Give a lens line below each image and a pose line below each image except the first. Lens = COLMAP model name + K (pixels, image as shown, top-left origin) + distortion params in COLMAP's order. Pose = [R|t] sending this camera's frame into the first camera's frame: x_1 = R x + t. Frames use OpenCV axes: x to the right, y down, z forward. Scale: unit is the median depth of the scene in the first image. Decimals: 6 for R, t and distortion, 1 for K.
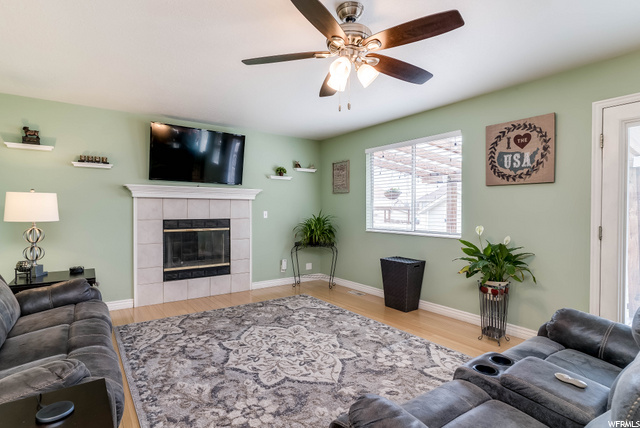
lens RADIAL K [[338.2, 0, 320.0], [0, 338.2, 214.0], [0, 0, 1]] dist [0.000598, -0.000161]
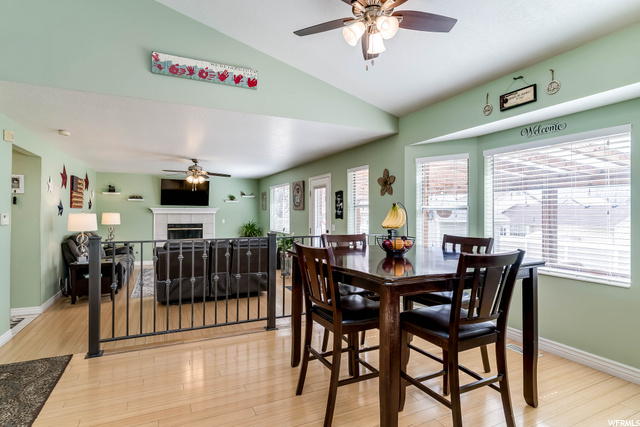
lens RADIAL K [[326.8, 0, 317.5], [0, 326.8, 213.5], [0, 0, 1]] dist [0.000324, -0.000565]
pose [[0.984972, 0.000387, -0.172712, 1.199510], [-0.002305, 0.999938, -0.010907, -0.041919], [0.172697, 0.011141, 0.984912, -1.253527]]
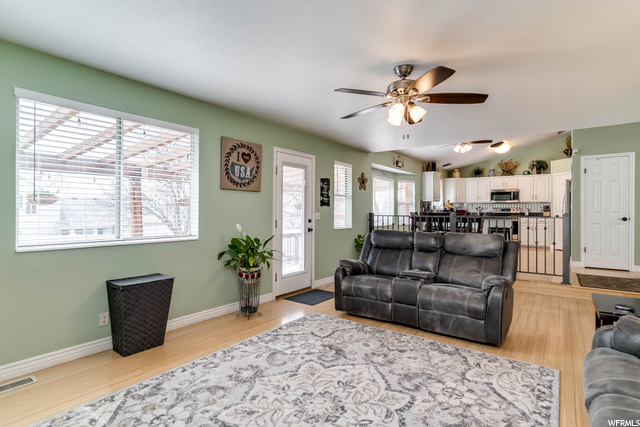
lens RADIAL K [[326.8, 0, 317.5], [0, 326.8, 213.5], [0, 0, 1]] dist [0.000324, -0.000565]
pose [[-0.301713, -0.011303, 0.953332, -0.702680], [0.004997, 0.999897, 0.013437, -0.016064], [-0.953386, 0.008817, -0.301625, 1.130541]]
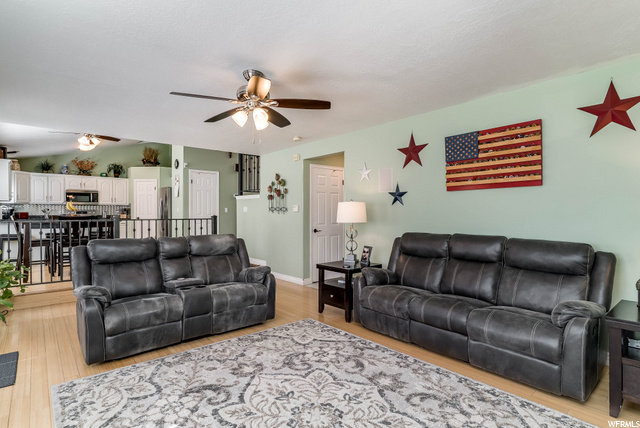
lens RADIAL K [[326.8, 0, 317.5], [0, 326.8, 214.0], [0, 0, 1]] dist [0.000324, -0.000565]
pose [[-0.996461, -0.003192, -0.083996, -0.041713], [-0.003923, 0.999956, 0.008548, -0.018352], [0.083965, 0.008847, -0.996429, 1.549736]]
